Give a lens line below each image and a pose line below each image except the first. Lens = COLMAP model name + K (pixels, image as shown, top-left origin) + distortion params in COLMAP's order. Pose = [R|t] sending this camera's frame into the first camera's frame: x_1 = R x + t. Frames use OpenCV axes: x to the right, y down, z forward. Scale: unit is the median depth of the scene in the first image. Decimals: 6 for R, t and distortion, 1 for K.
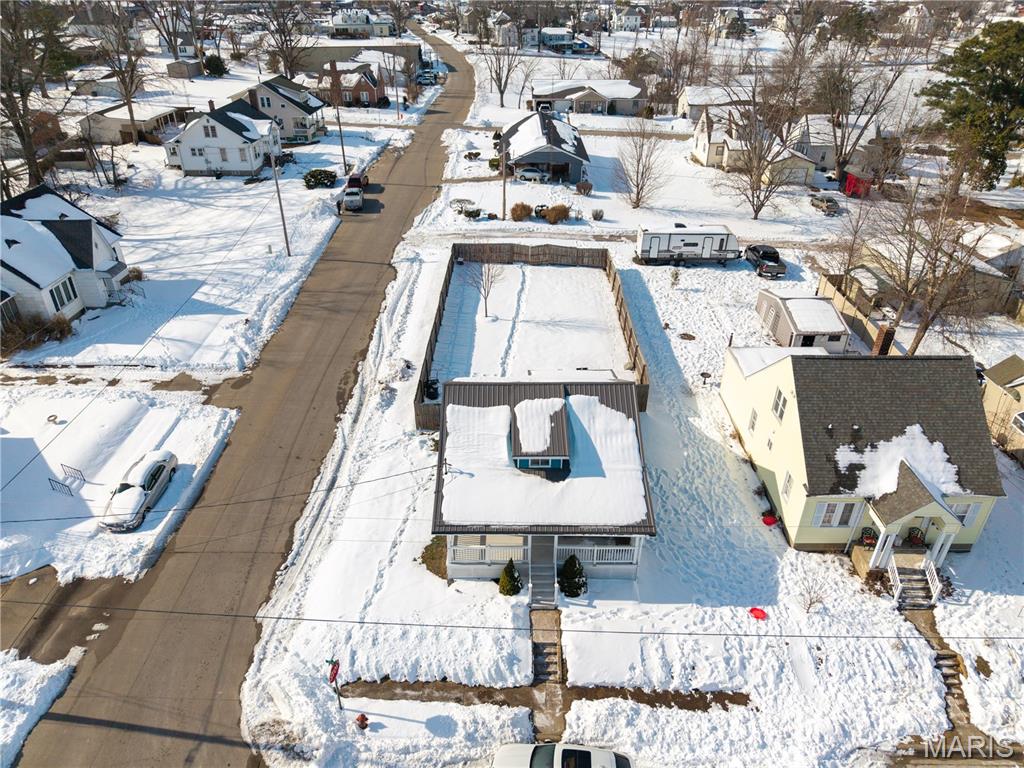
lens RADIAL K [[677.6, 0, 512.6], [0, 677.6, 384.1], [0, 0, 1]] dist [0.004718, -0.009767]
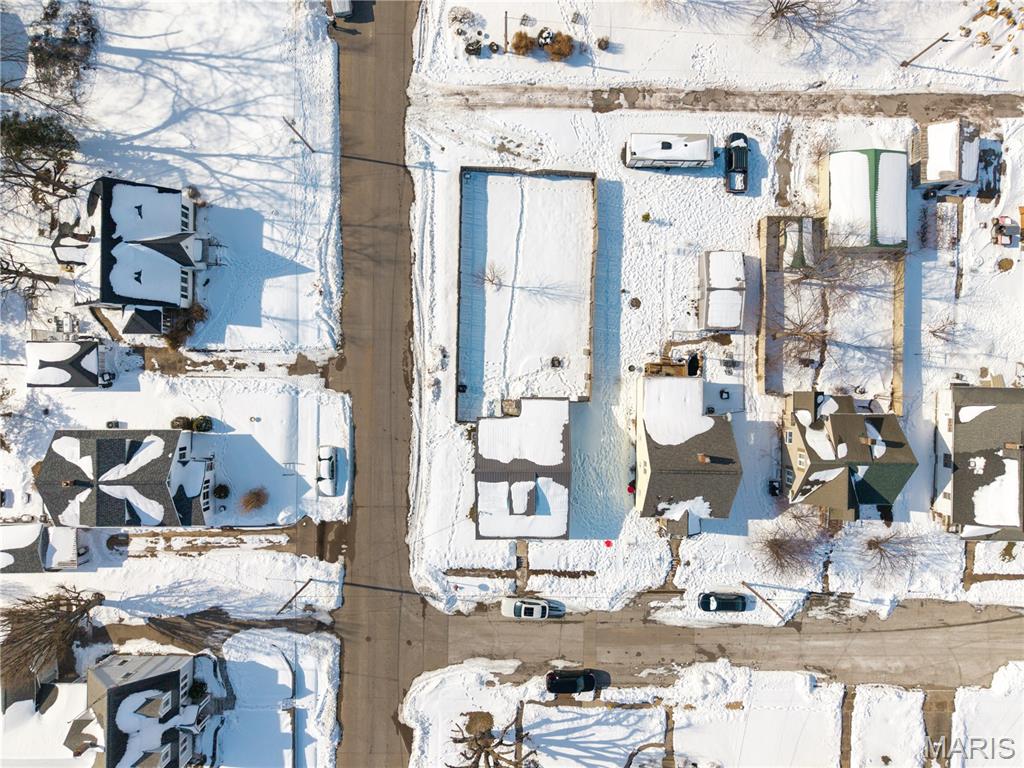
lens RADIAL K [[677.6, 0, 510.9], [0, 677.6, 383.8], [0, 0, 1]] dist [0.004718, -0.009767]
pose [[0.999924, 0.011409, 0.004569, -0.010703], [-0.009828, 0.519068, 0.854676, -1.944015], [0.007379, -0.854657, 0.519141, 0.199282]]
